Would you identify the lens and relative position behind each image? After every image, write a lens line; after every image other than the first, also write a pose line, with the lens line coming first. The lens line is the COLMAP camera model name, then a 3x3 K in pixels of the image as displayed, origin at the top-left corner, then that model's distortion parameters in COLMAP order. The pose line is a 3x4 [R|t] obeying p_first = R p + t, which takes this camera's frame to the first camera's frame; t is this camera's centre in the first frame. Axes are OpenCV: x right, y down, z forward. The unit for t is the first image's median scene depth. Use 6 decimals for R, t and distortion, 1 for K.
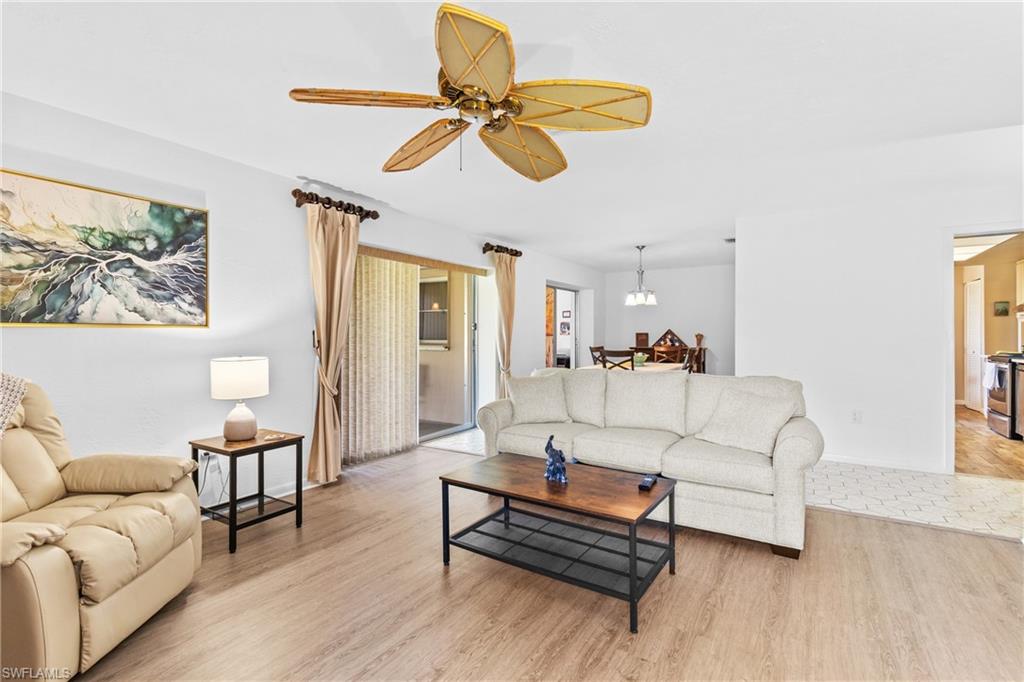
lens RADIAL K [[473.6, 0, 511.8], [0, 473.6, 337.8], [0, 0, 1]] dist [0.002466, -0.000144]
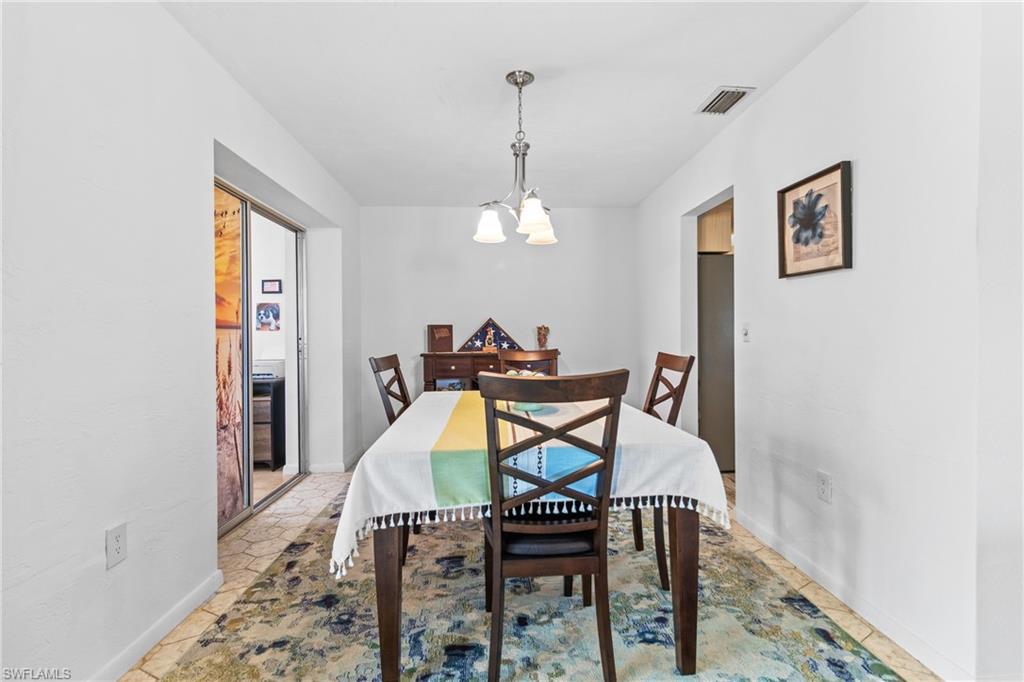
lens RADIAL K [[473.6, 0, 532.1], [0, 473.6, 339.8], [0, 0, 1]] dist [0.002466, -0.000144]
pose [[0.800728, -0.011442, 0.598919, 0.046509], [0.011069, 0.999929, 0.004305, 0.005014], [-0.598926, 0.003183, 0.800798, 0.553022]]
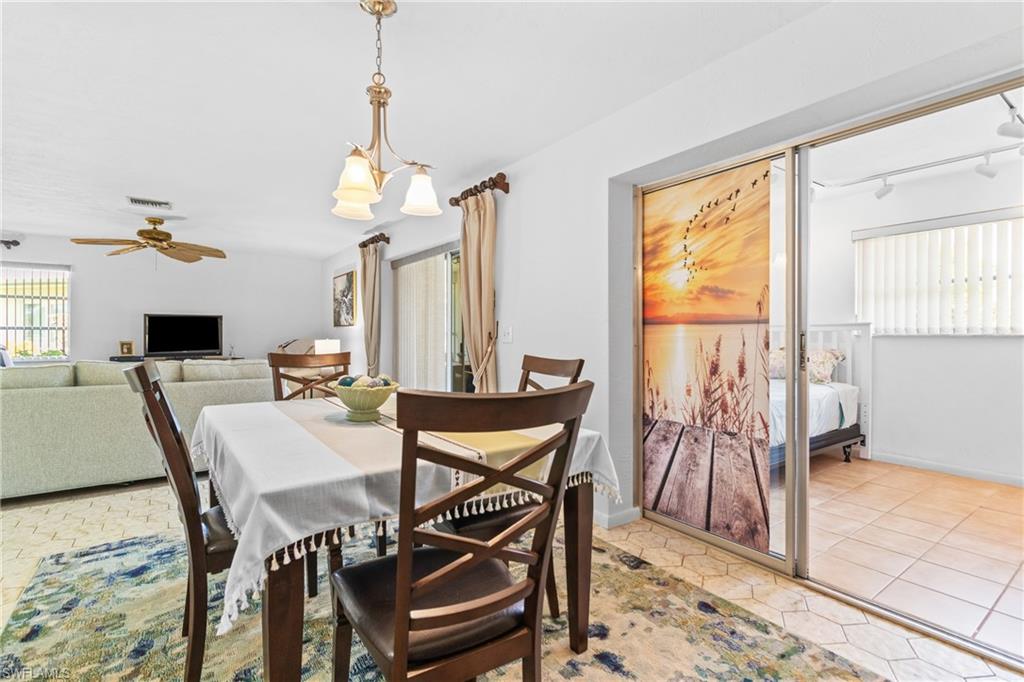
lens RADIAL K [[473.6, 0, 513.8], [0, 473.6, 334.7], [0, 0, 1]] dist [0.002466, -0.000144]
pose [[-0.386155, 0.000620, -0.922434, 0.400722], [-0.004589, 0.999986, 0.002593, 0.002769], [0.922422, 0.005234, -0.386147, 0.937871]]
